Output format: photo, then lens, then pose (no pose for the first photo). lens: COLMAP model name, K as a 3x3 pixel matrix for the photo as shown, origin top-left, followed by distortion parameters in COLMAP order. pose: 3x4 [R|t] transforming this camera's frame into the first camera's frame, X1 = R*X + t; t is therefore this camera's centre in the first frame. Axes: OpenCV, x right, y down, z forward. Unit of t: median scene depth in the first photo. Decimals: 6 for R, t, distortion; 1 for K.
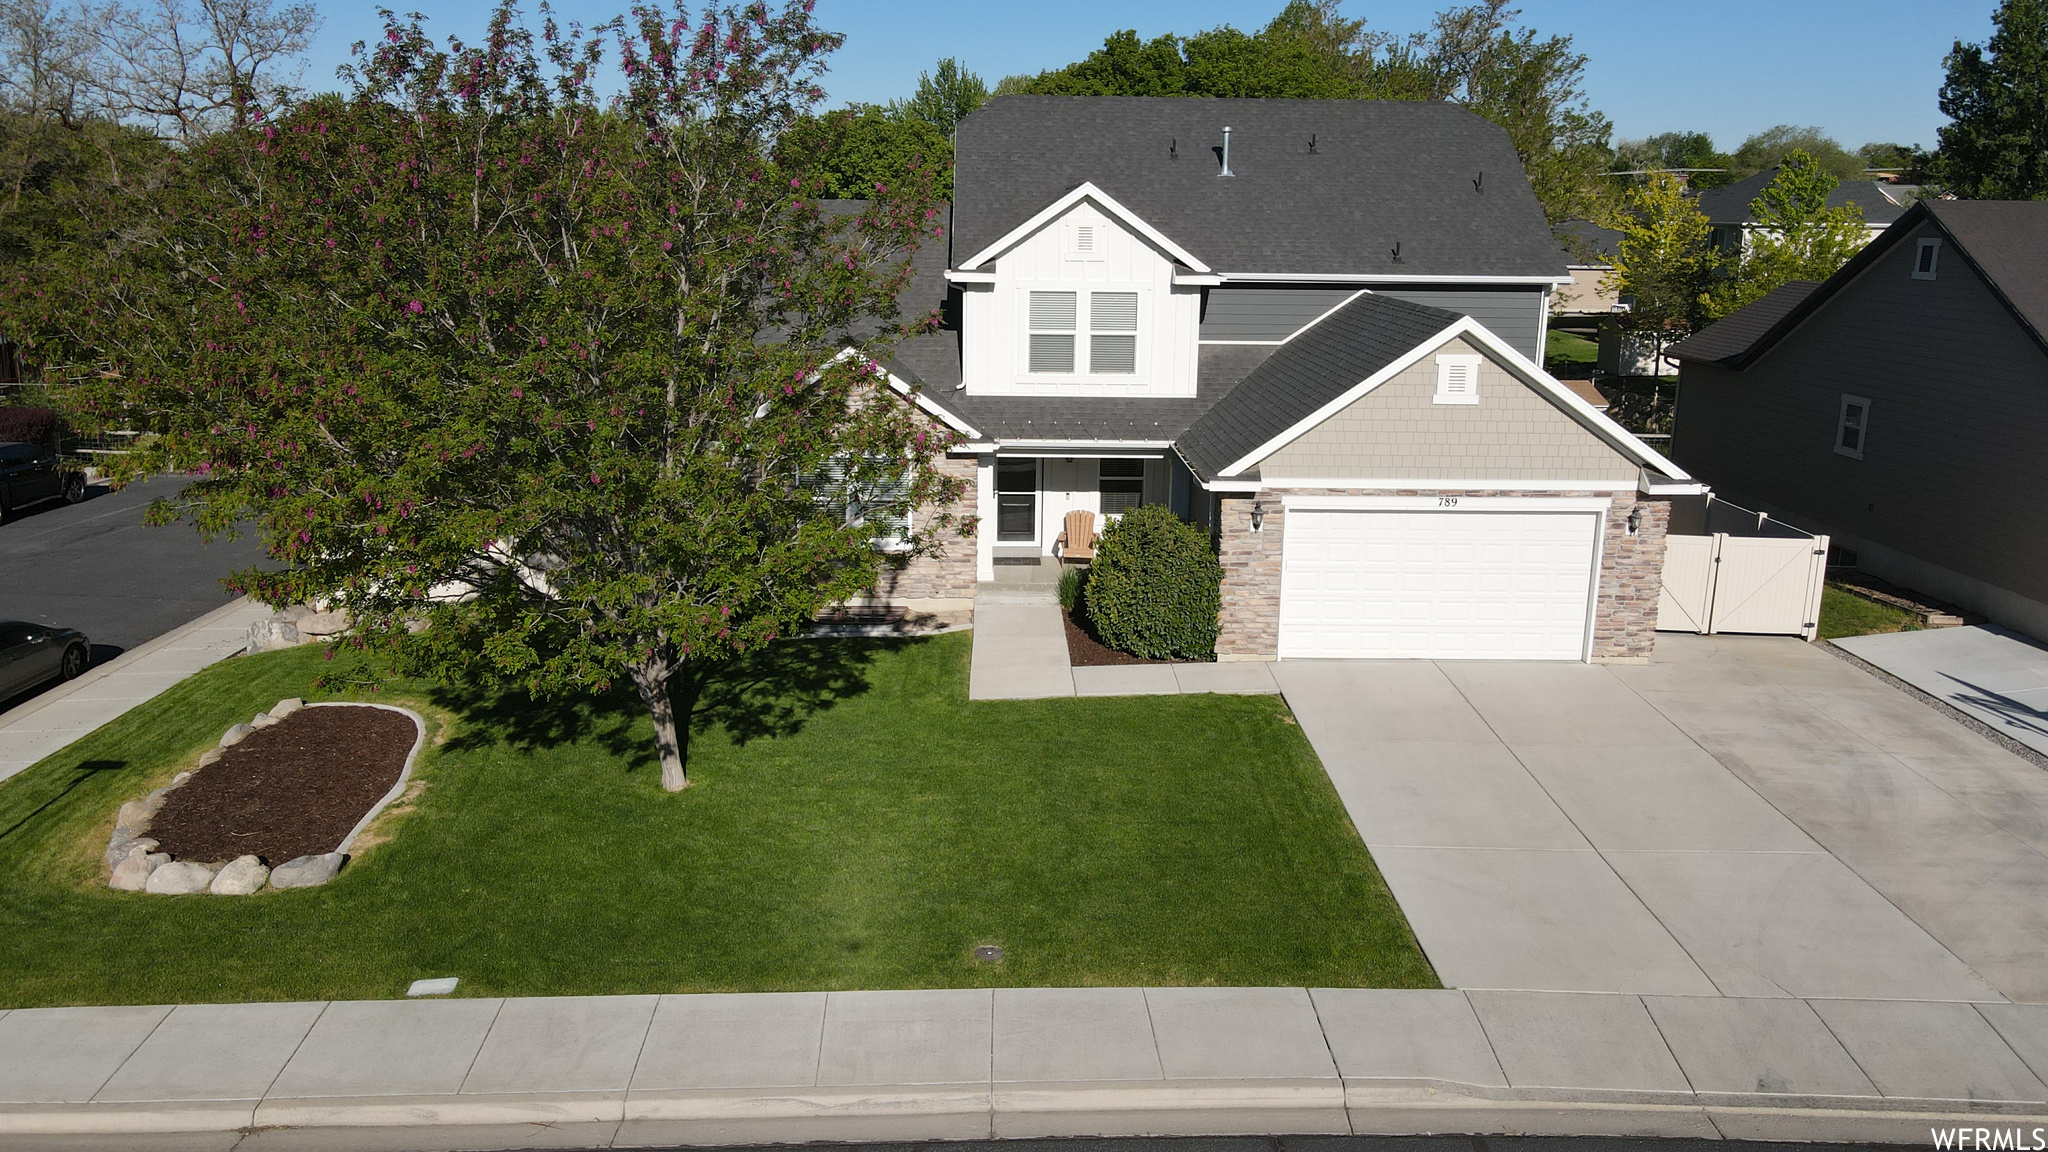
lens RADIAL K [[1496.0, 0, 1023.5], [0, 1496.0, 573.6], [0, 0, 1]] dist [0.014145, 0.012738]
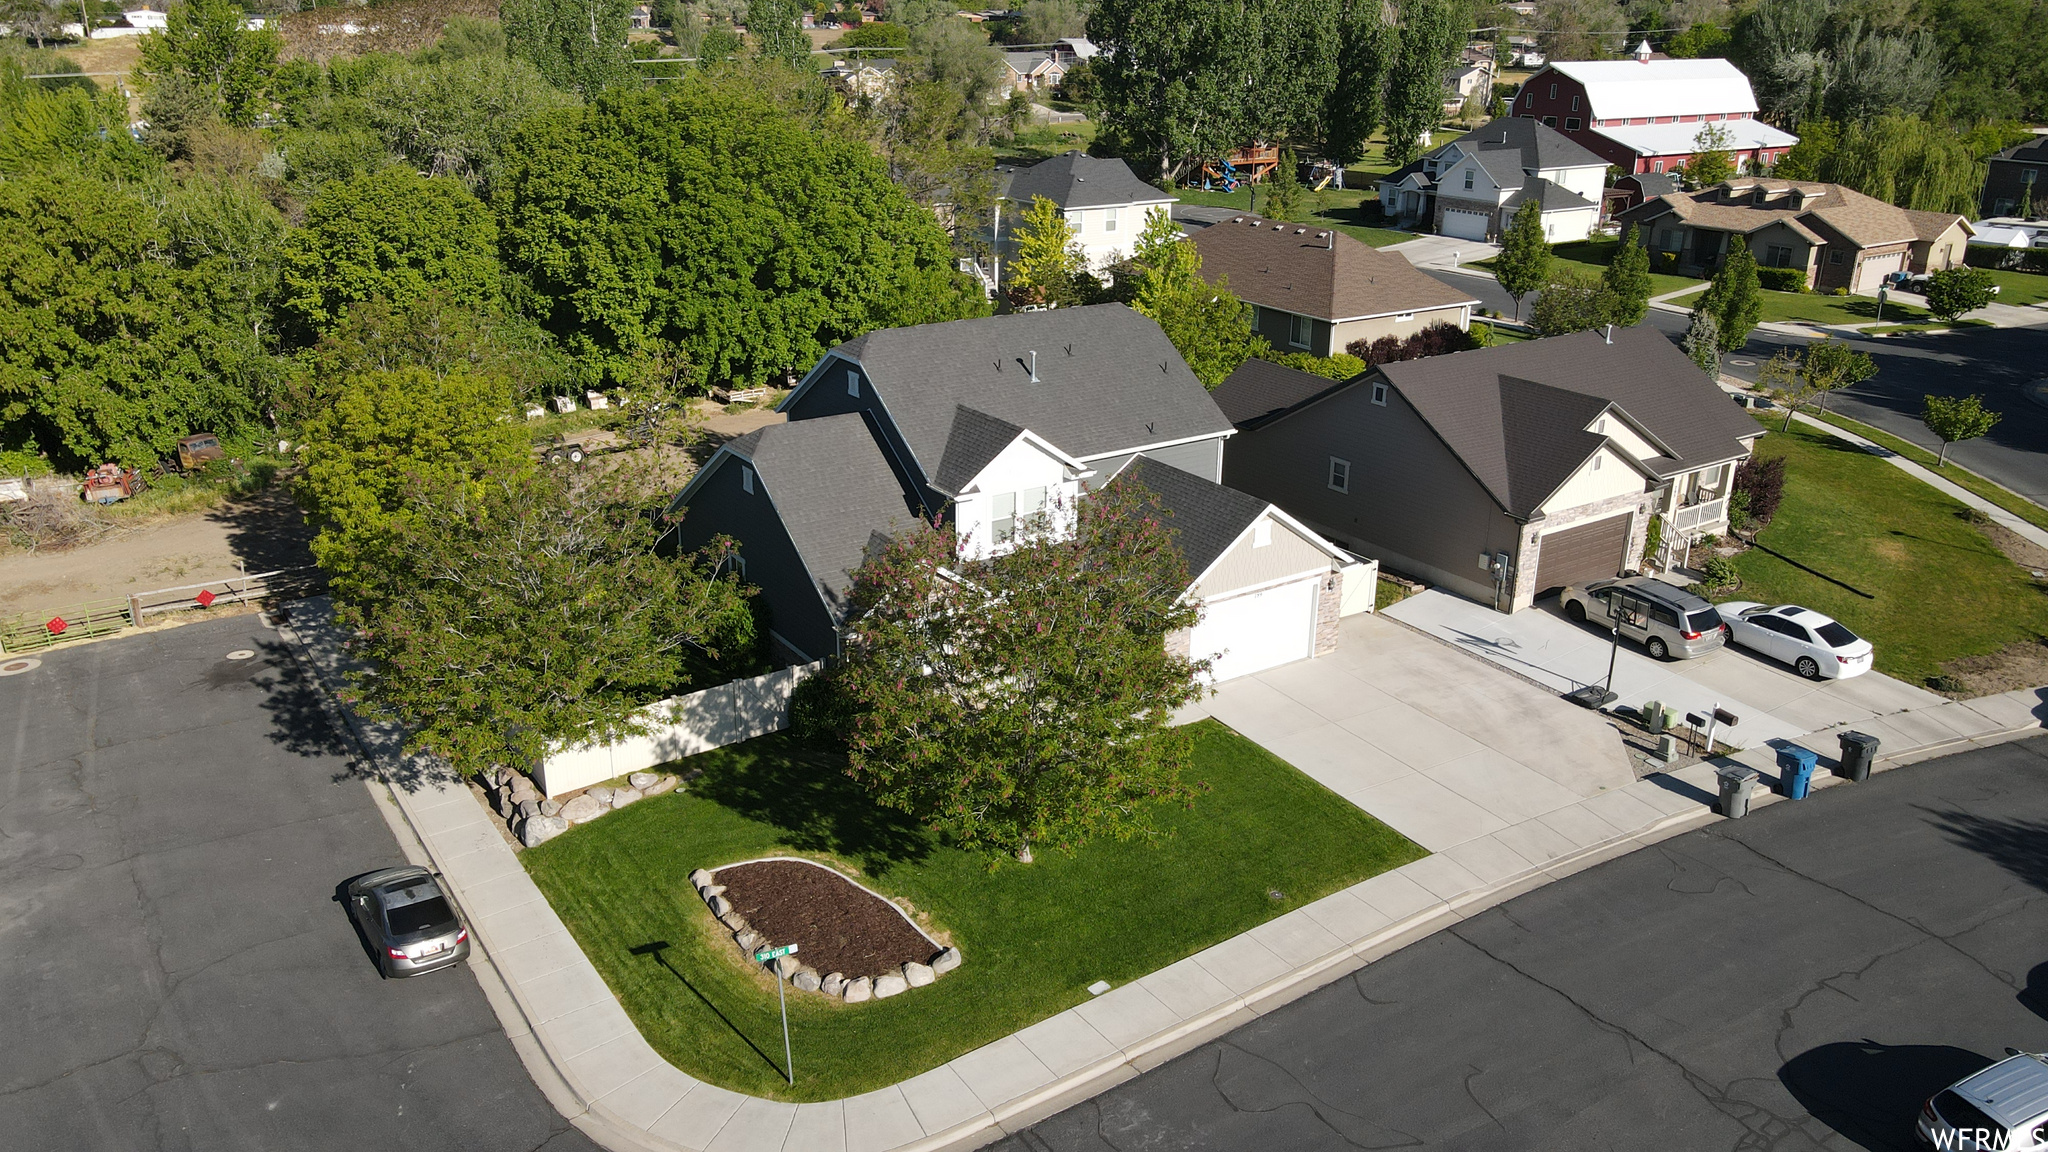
lens RADIAL K [[1496.0, 0, 1022.8], [0, 1496.0, 577.5], [0, 0, 1]] dist [0.014145, 0.012738]
pose [[0.843179, -0.192643, 0.501934, -0.897328], [0.127781, 0.978655, 0.160955, -0.405429], [-0.522227, -0.071576, 0.849797, -0.441136]]
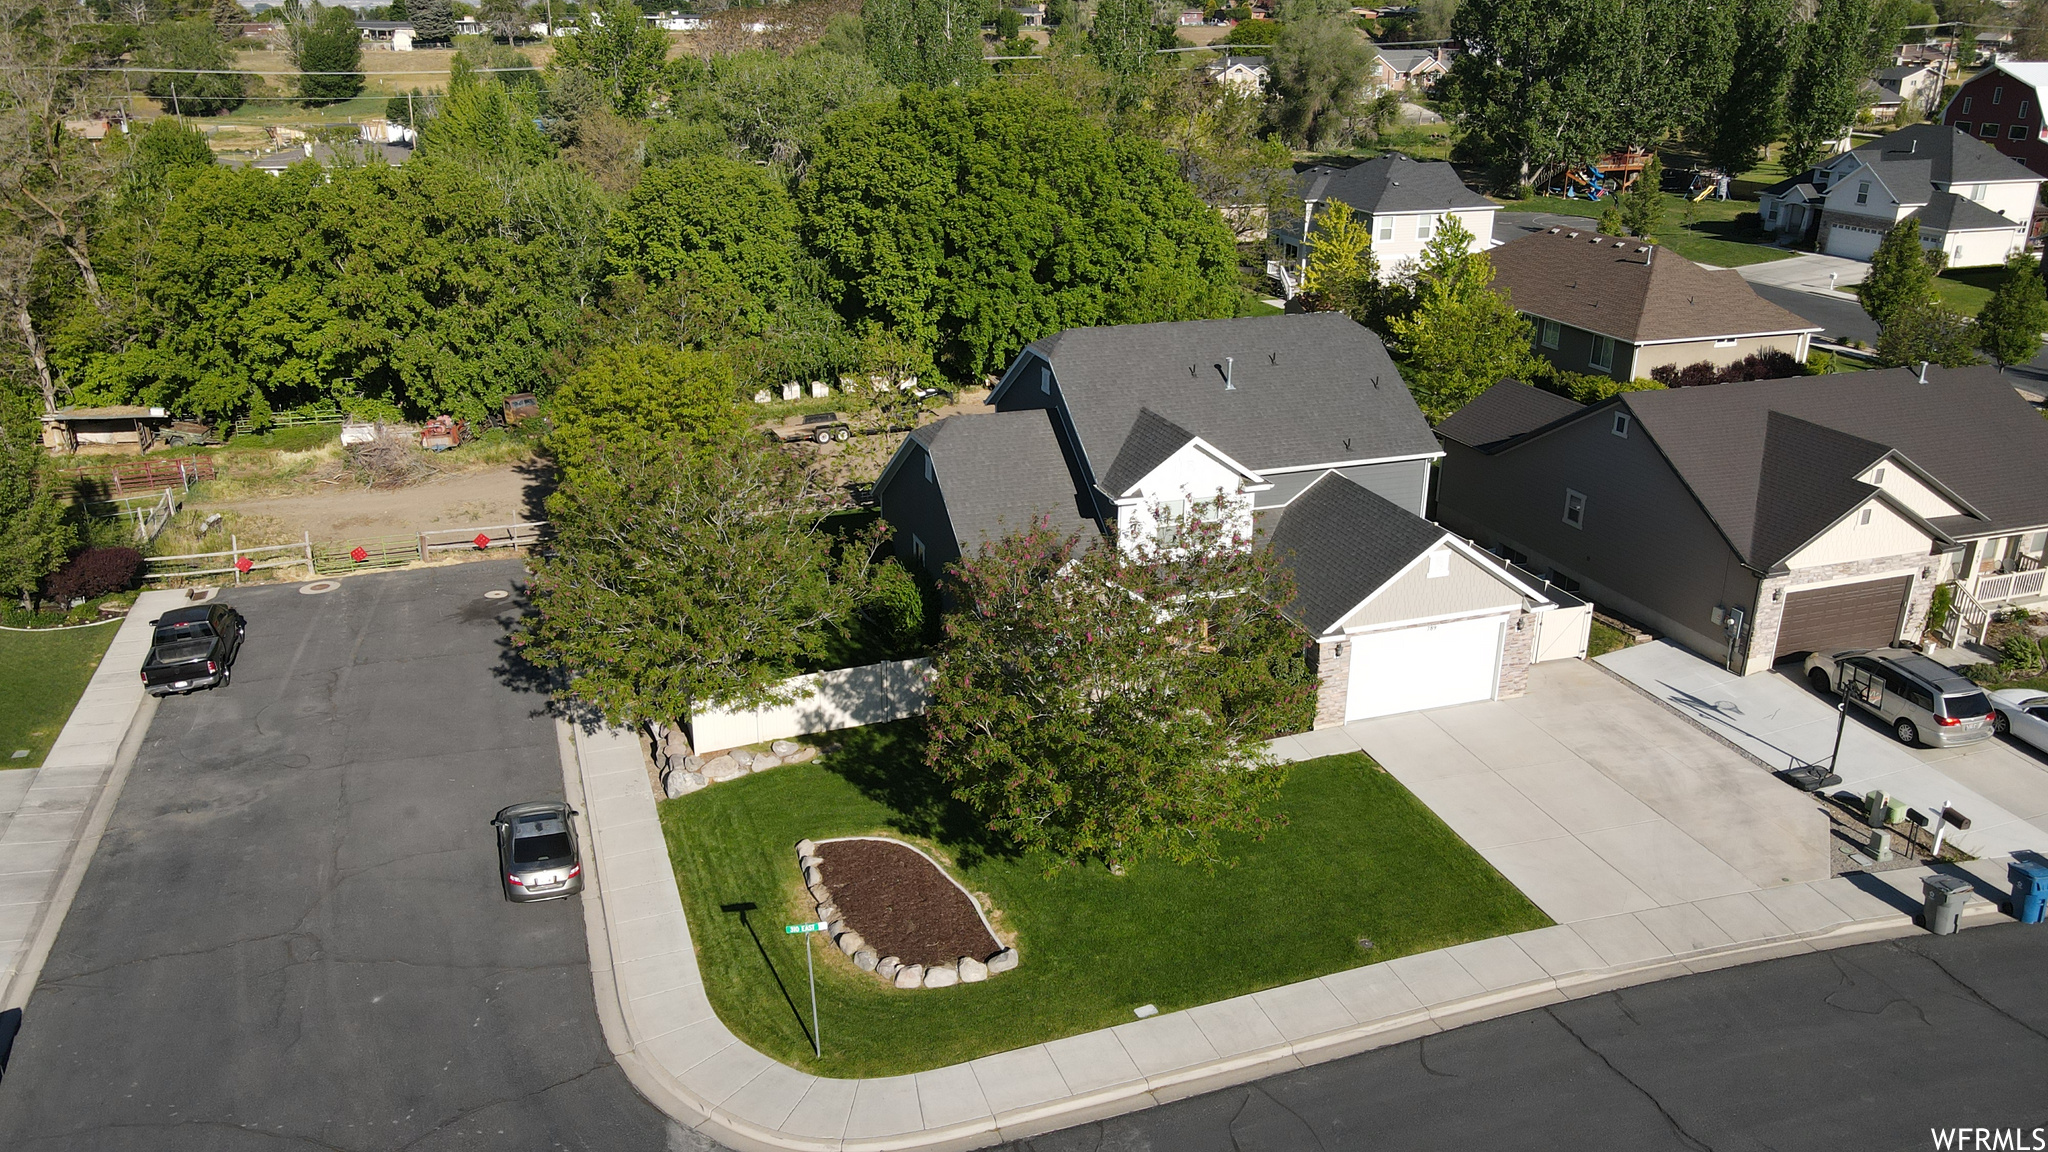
lens RADIAL K [[1496.0, 0, 1026.2], [0, 1496.0, 579.1], [0, 0, 1]] dist [0.014145, 0.012738]
pose [[0.950411, -0.114199, 0.289272, -0.675386], [0.076172, 0.987288, 0.139497, -0.385352], [-0.301525, -0.110545, 0.947028, -0.529838]]
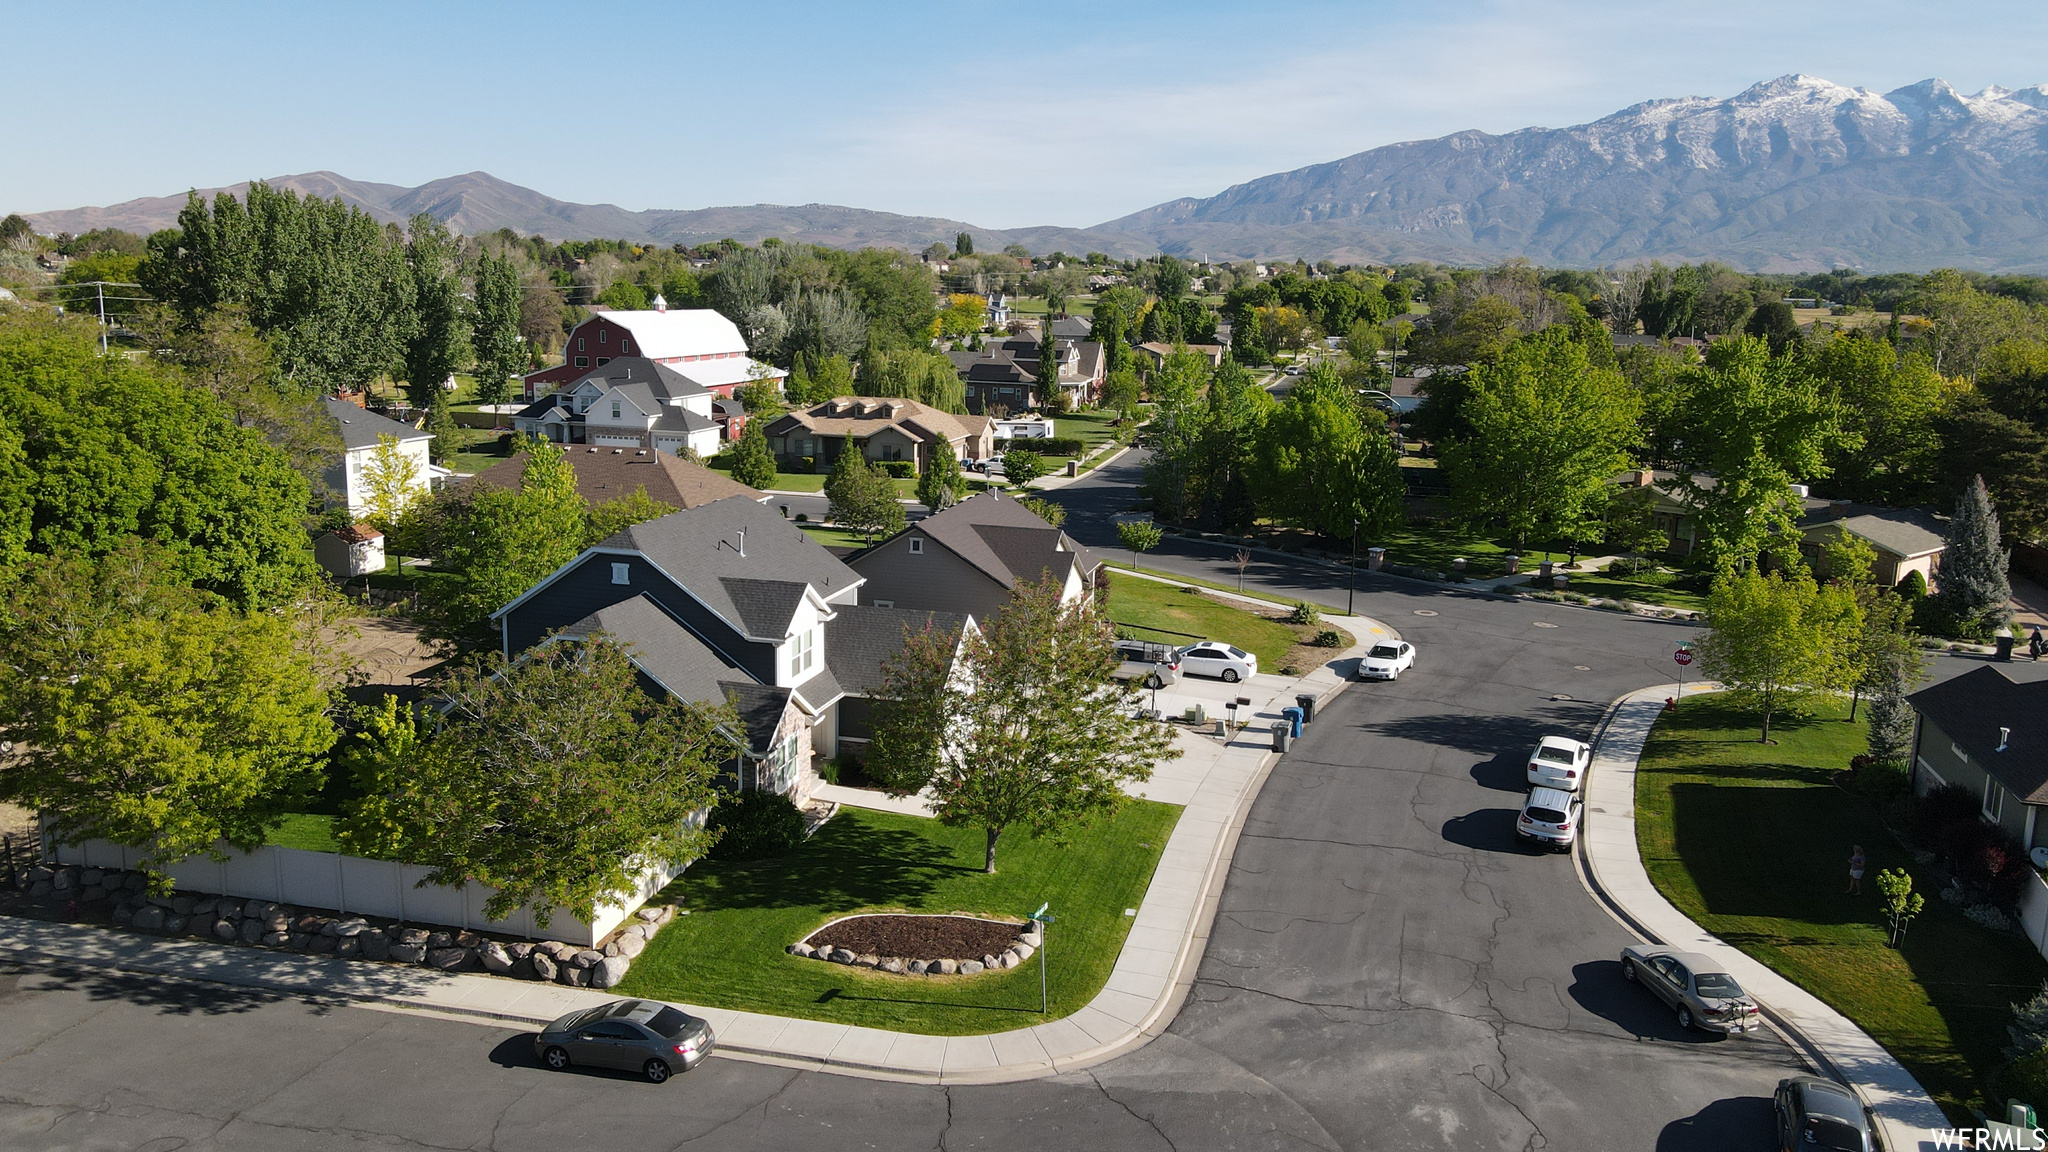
lens RADIAL K [[1496.0, 0, 1018.8], [0, 1496.0, 586.1], [0, 0, 1]] dist [0.014145, 0.012738]
pose [[0.280017, -0.194468, 0.940092, -2.022158], [0.210947, 0.967797, 0.137366, -0.532357], [-0.936532, 0.159845, 0.312023, 0.087260]]
